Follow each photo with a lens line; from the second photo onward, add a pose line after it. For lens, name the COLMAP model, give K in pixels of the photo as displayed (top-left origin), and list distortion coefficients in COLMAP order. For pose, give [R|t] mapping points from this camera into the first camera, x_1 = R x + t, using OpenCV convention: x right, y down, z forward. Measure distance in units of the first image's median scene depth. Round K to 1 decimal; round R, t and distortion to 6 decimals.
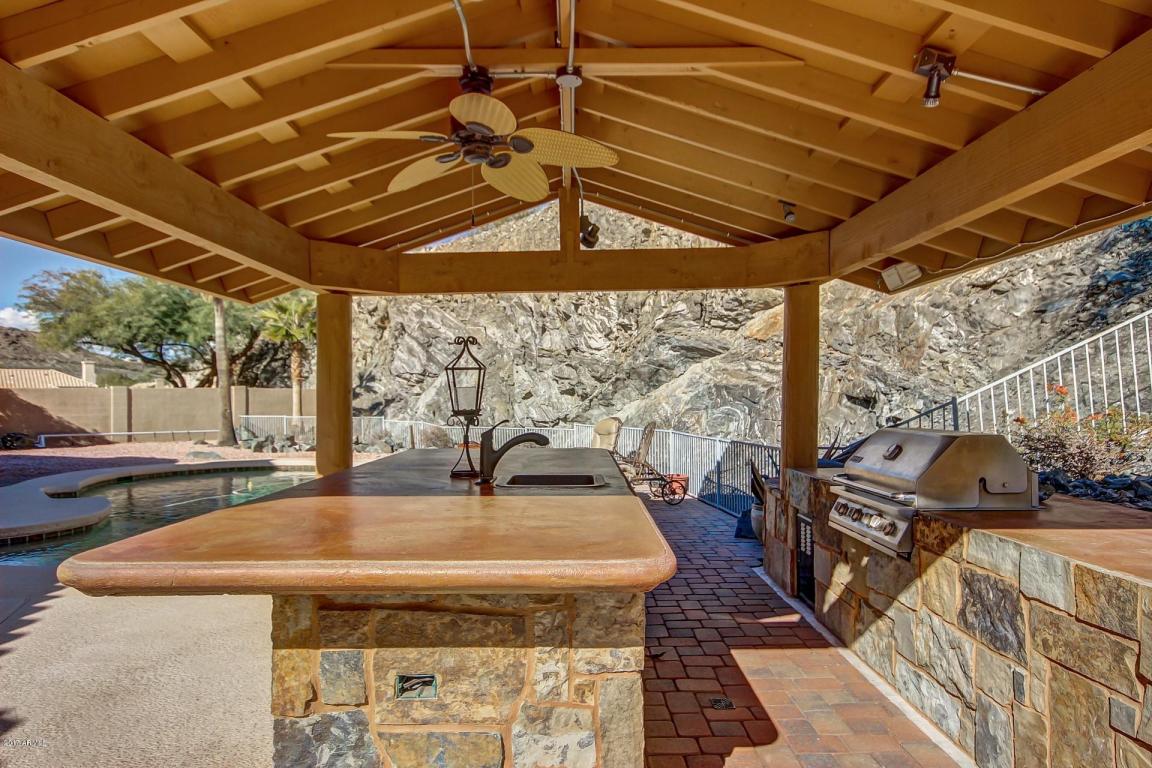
lens RADIAL K [[744.3, 0, 576.0], [0, 744.3, 384.0], [0, 0, 1]] dist [0.042854, 0.000779]
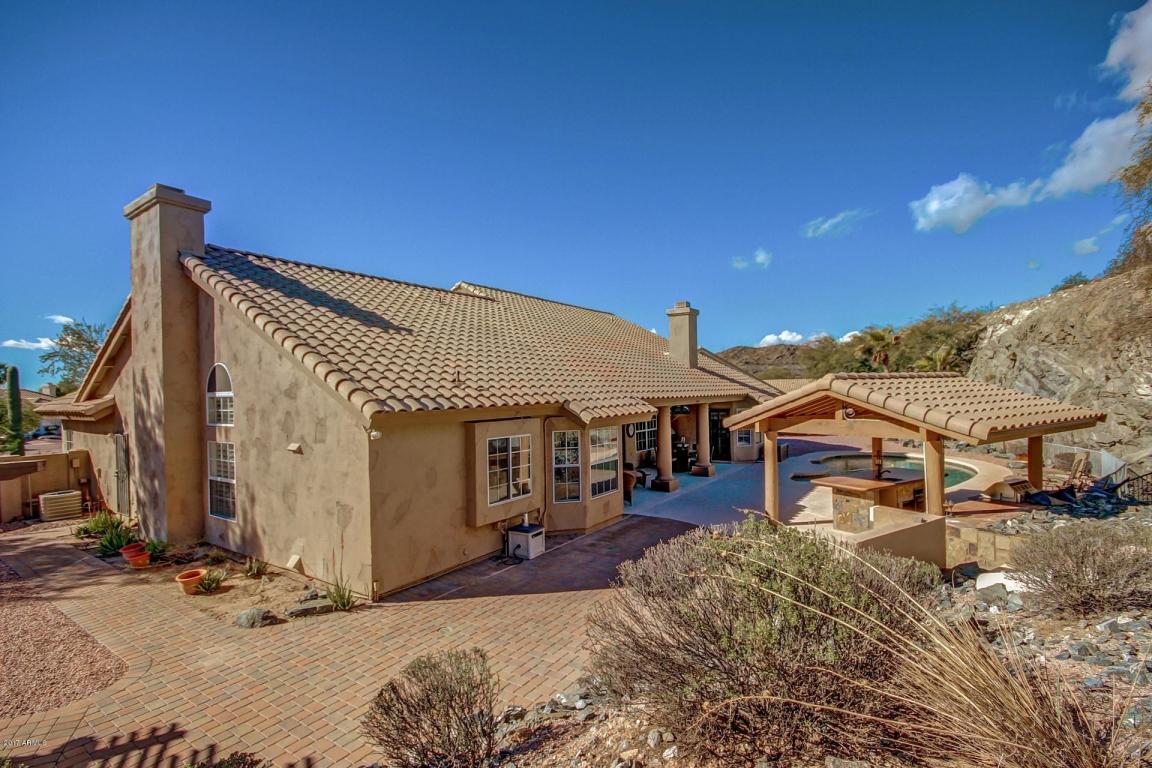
lens RADIAL K [[536.1, 0, 576.0], [0, 536.1, 384.0], [0, 0, 1]] dist [-0.000018, -0.000202]
pose [[0.522203, -0.020965, -0.852563, 0.273390], [0.030981, 0.999504, -0.005602, -0.078726], [0.852258, -0.023488, 0.522594, -0.383184]]
